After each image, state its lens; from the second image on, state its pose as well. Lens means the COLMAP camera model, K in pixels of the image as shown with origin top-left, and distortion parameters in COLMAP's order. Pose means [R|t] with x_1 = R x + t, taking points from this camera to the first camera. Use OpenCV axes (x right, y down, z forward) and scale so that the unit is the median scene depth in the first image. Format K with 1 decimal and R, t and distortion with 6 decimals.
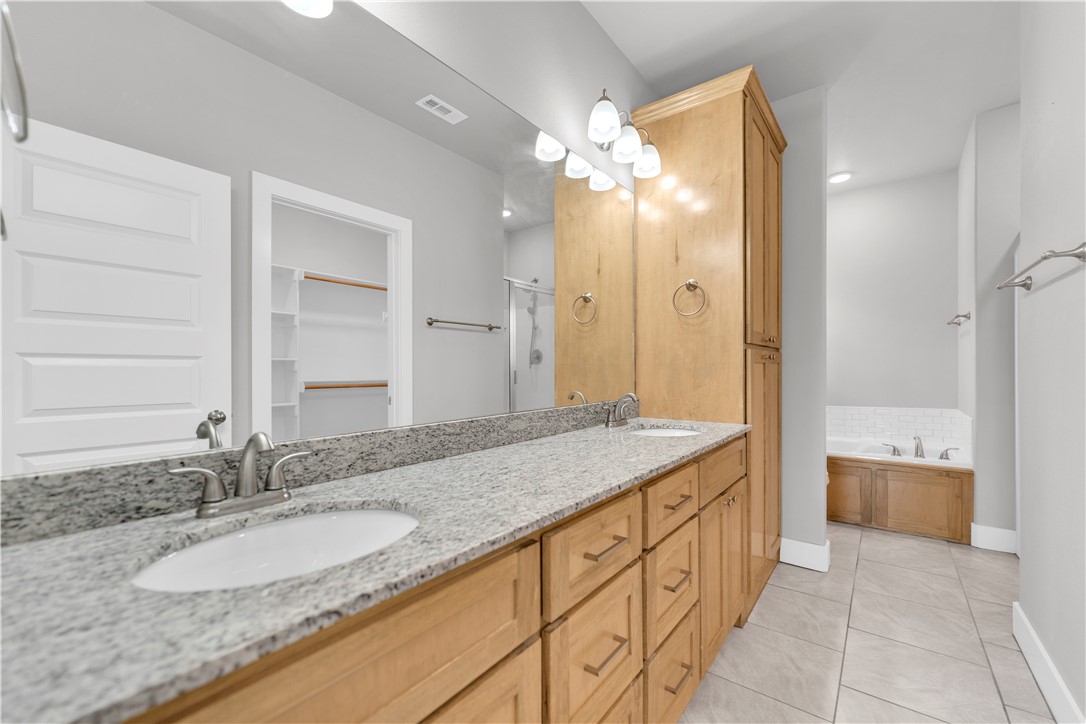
lens RADIAL K [[439.3, 0, 541.7], [0, 439.3, 355.9], [0, 0, 1]] dist [0.003609, -0.000343]
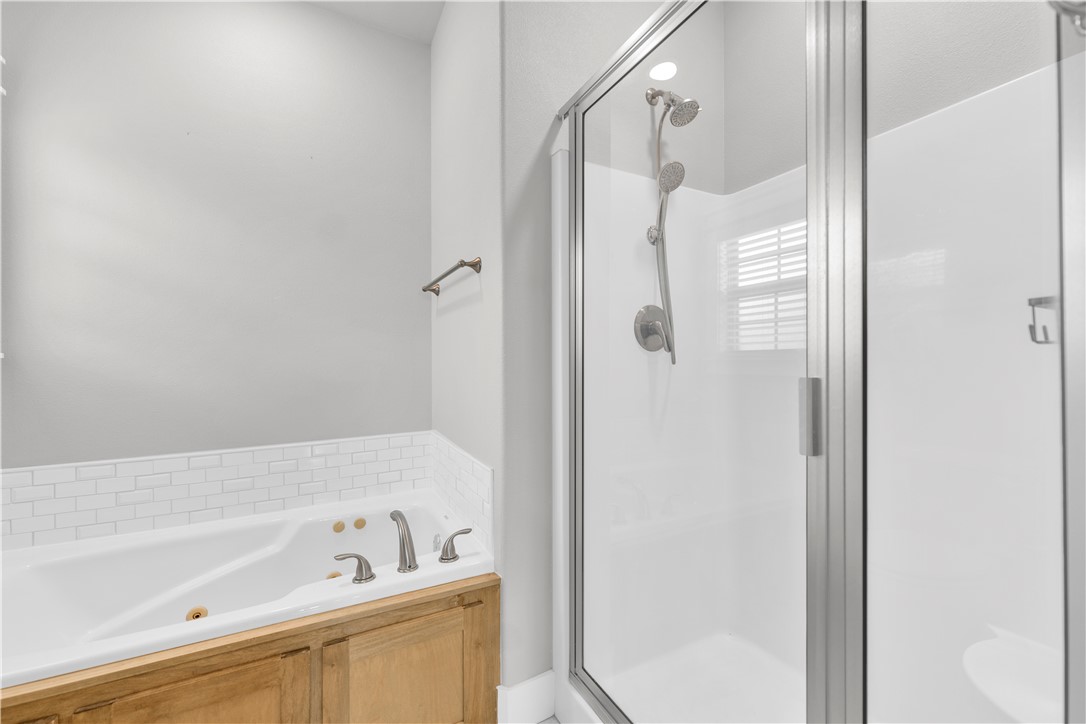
lens RADIAL K [[439.3, 0, 540.1], [0, 439.3, 360.6], [0, 0, 1]] dist [0.003609, -0.000343]
pose [[0.419724, -0.012287, 0.907569, 0.528890], [-0.006167, 0.999847, 0.016389, 0.013053], [-0.907631, -0.012476, 0.419584, 0.715239]]
